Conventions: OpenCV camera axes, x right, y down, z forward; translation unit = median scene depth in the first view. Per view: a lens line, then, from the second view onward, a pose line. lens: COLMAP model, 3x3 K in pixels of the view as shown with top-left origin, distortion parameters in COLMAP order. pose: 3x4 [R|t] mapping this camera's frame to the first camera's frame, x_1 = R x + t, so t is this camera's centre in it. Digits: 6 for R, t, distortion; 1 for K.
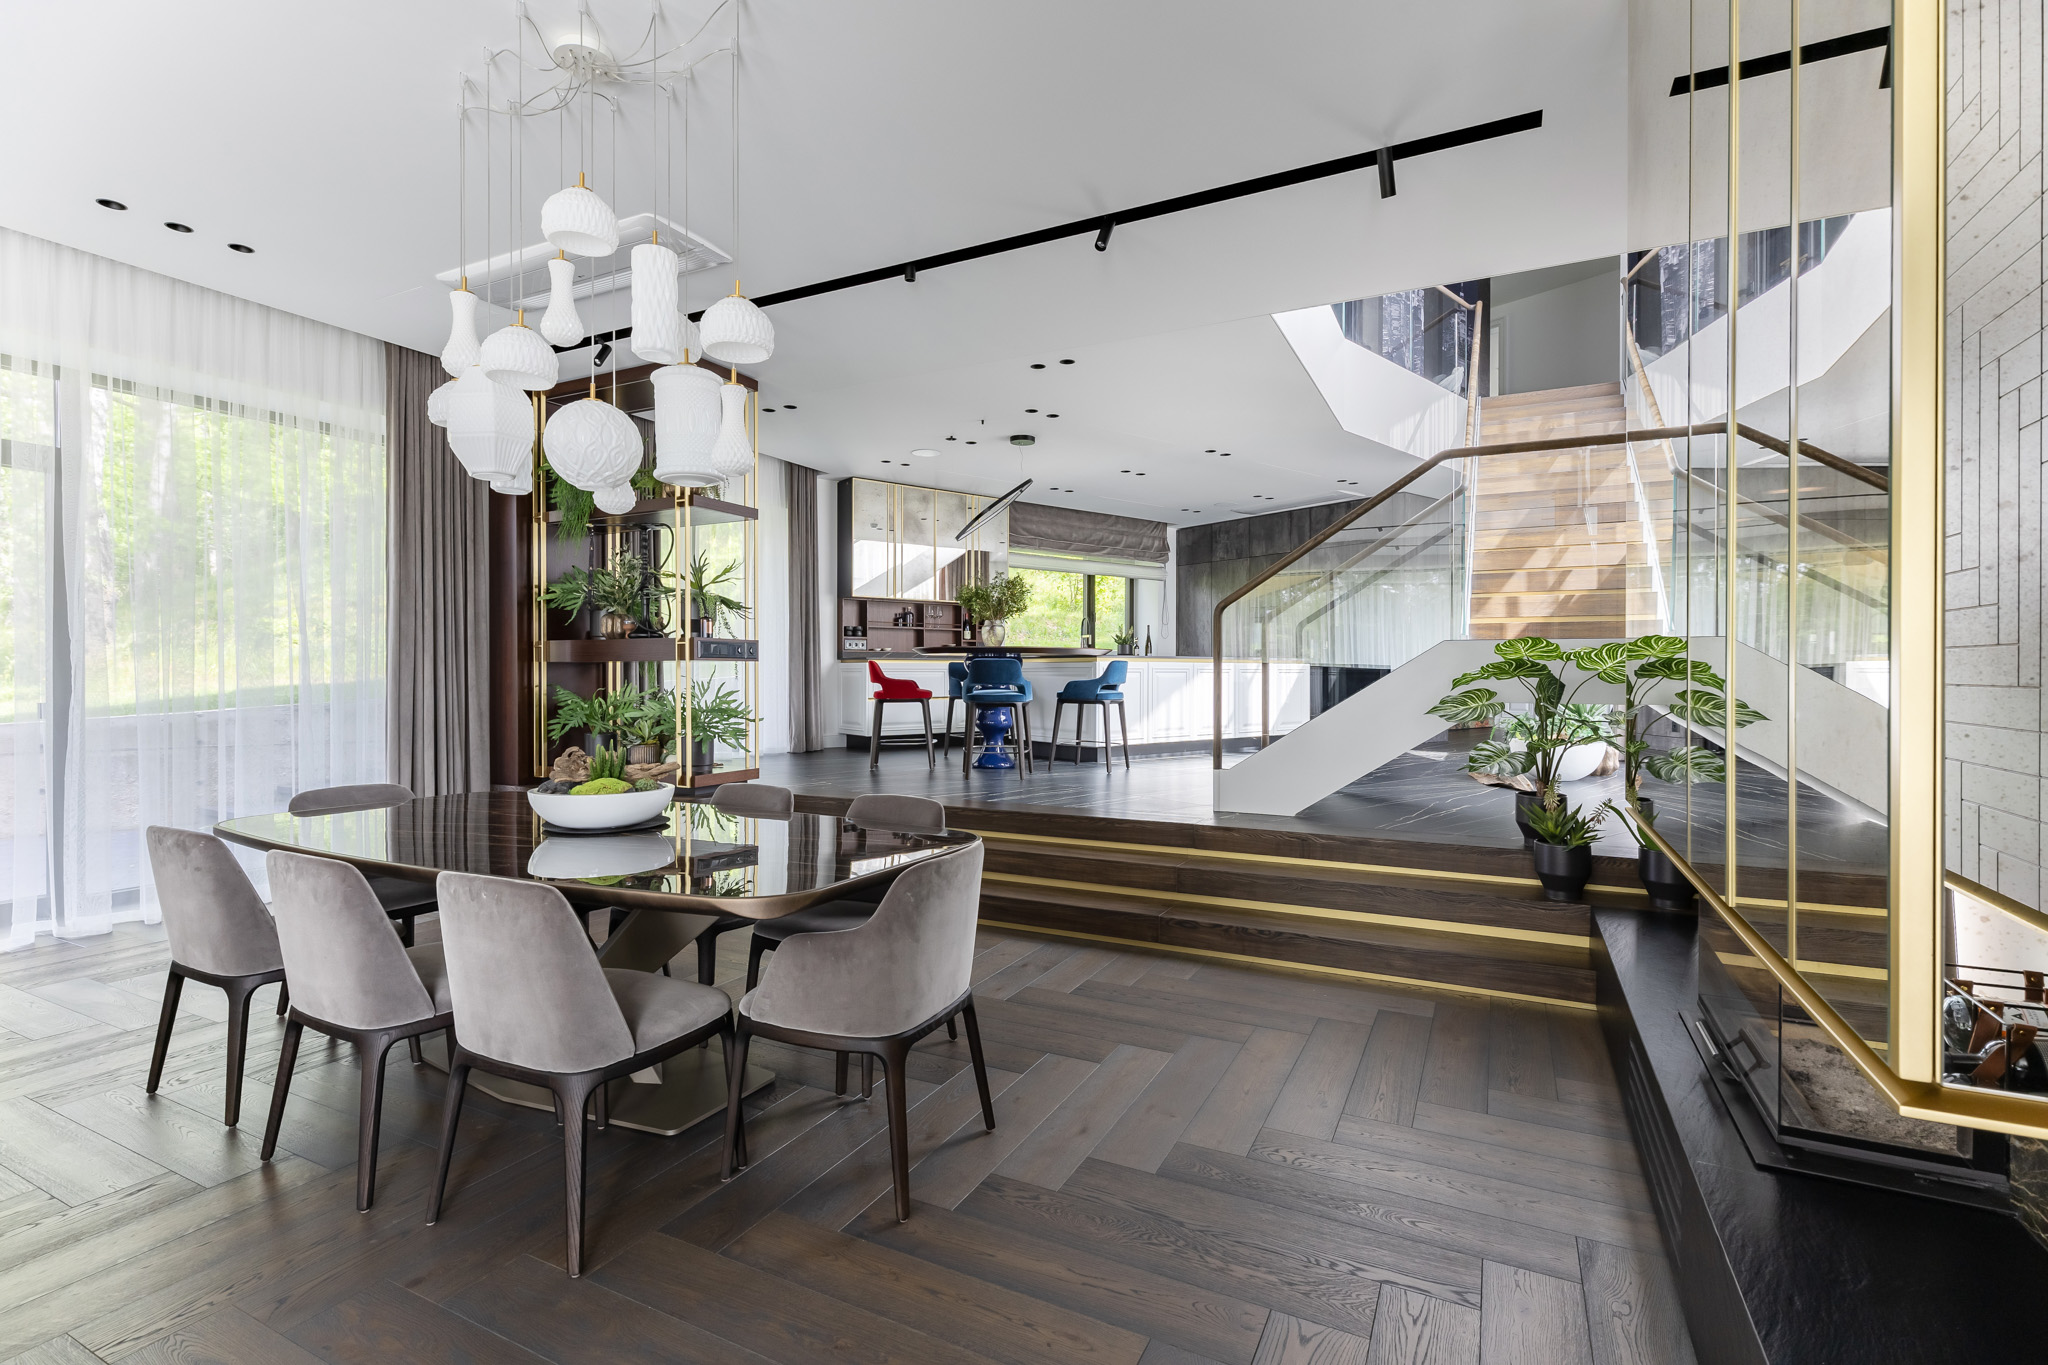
lens RADIAL K [[917.3, 0, 998.2], [0, 917.3, 671.1], [0, 0, 1]] dist [0.003241, 0.000271]
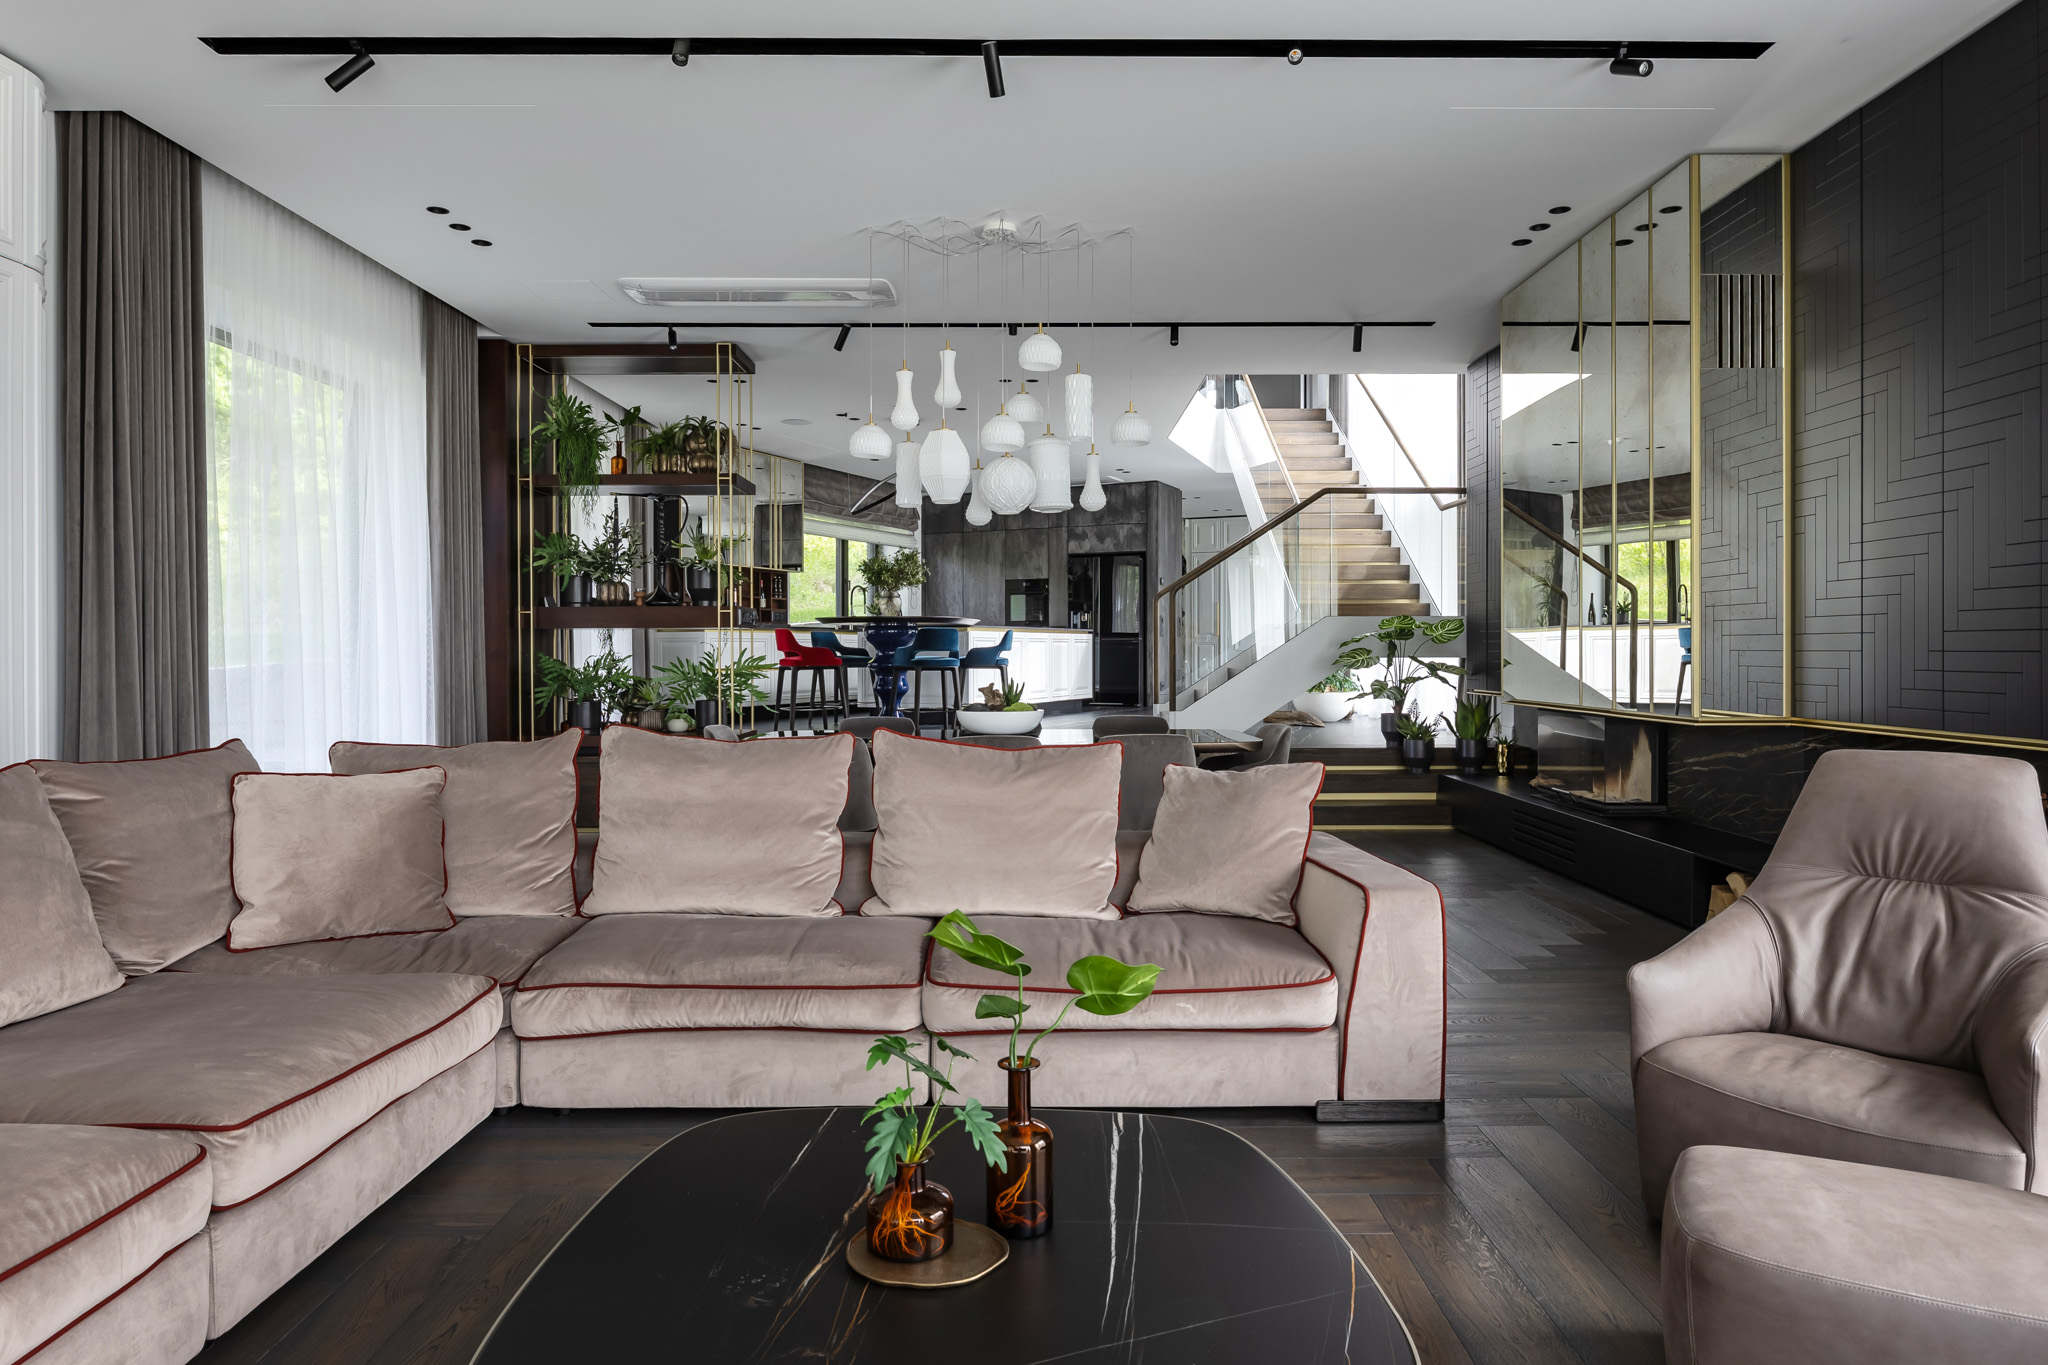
lens RADIAL K [[1216.2, 0, 1028.7], [0, 1216.2, 651.3], [0, 0, 1]] dist [0.000165, 0.000744]
pose [[0.880505, -0.005027, 0.474011, -0.526251], [0.003802, 0.999986, 0.003543, 0.009270], [-0.474022, -0.001317, 0.880512, -0.315002]]
